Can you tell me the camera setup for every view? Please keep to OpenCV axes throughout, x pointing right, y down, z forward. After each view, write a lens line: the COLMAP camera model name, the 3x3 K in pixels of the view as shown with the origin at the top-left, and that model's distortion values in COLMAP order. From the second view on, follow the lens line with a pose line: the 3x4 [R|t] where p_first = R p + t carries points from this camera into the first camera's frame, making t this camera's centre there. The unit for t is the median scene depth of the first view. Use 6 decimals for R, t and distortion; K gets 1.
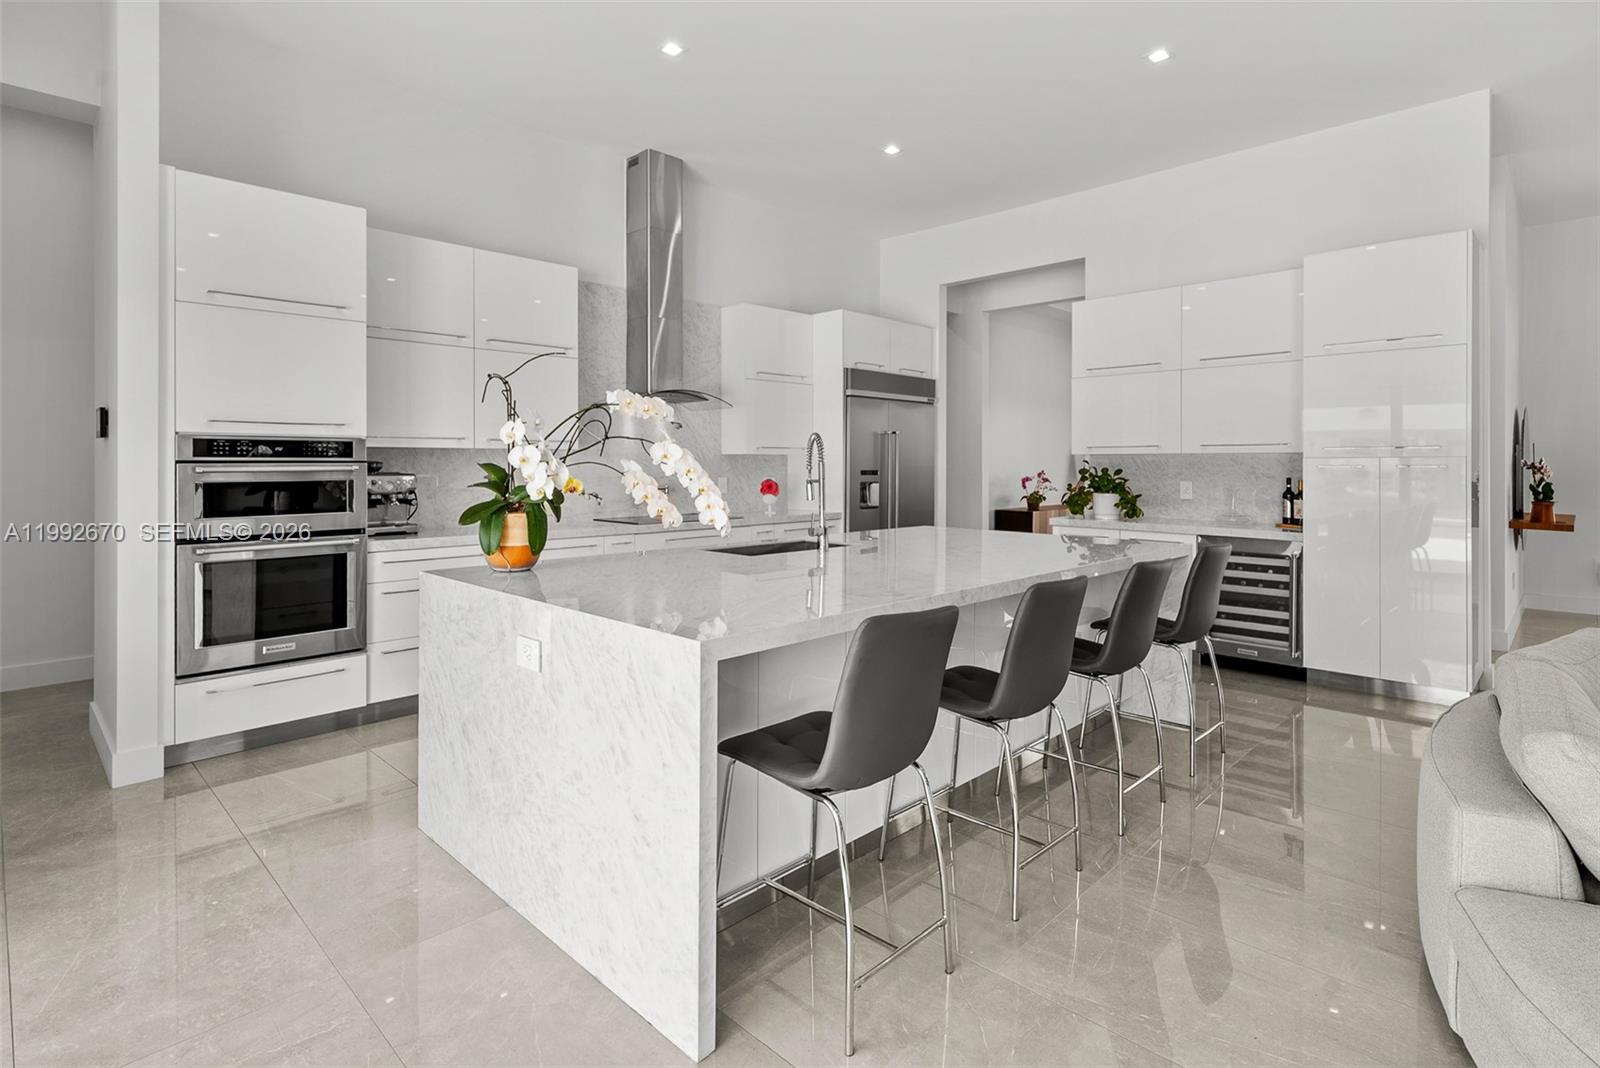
lens RADIAL K [[796.6, 0, 800.0], [0, 796.6, 534.0], [0, 0, 1]] dist [-0.000943, -0.000245]
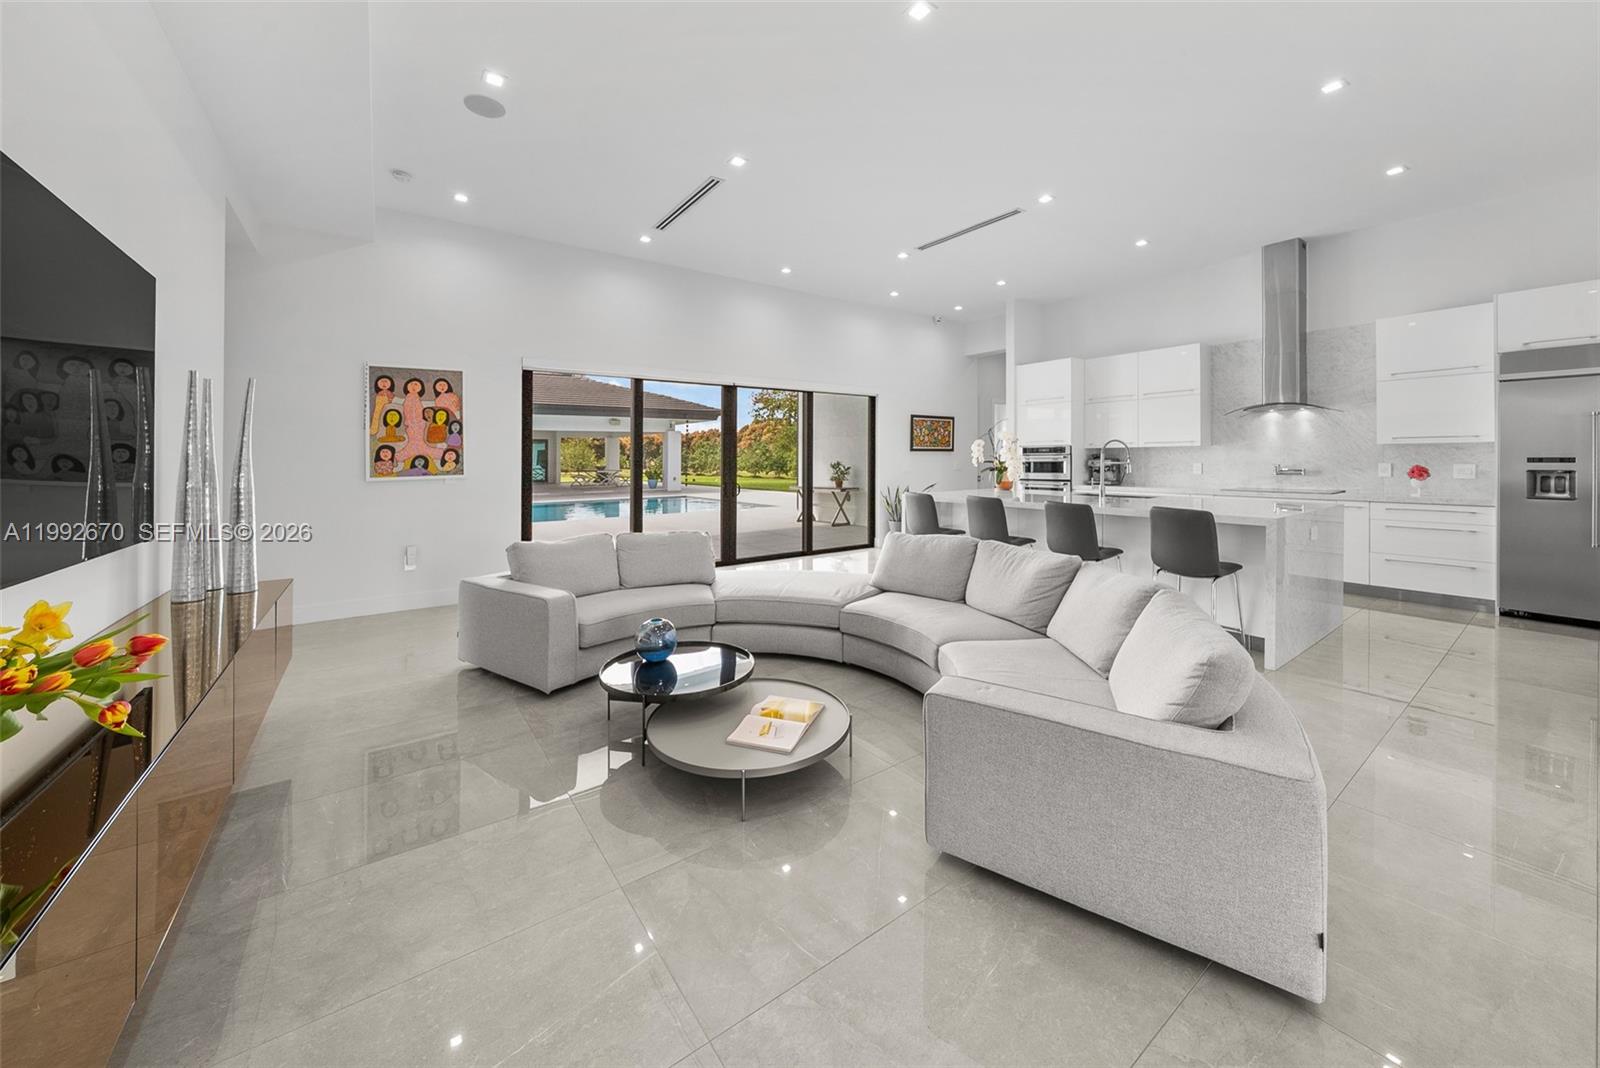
lens RADIAL K [[583.4, 0, 800.0], [0, 583.4, 534.0], [0, 0, 1]] dist [-0.001492, -0.000222]
pose [[-0.162870, 0.127124, -0.978424, 1.071451], [-0.077666, 0.986936, 0.141159, -0.025015], [0.983586, 0.098981, -0.150869, 0.321118]]
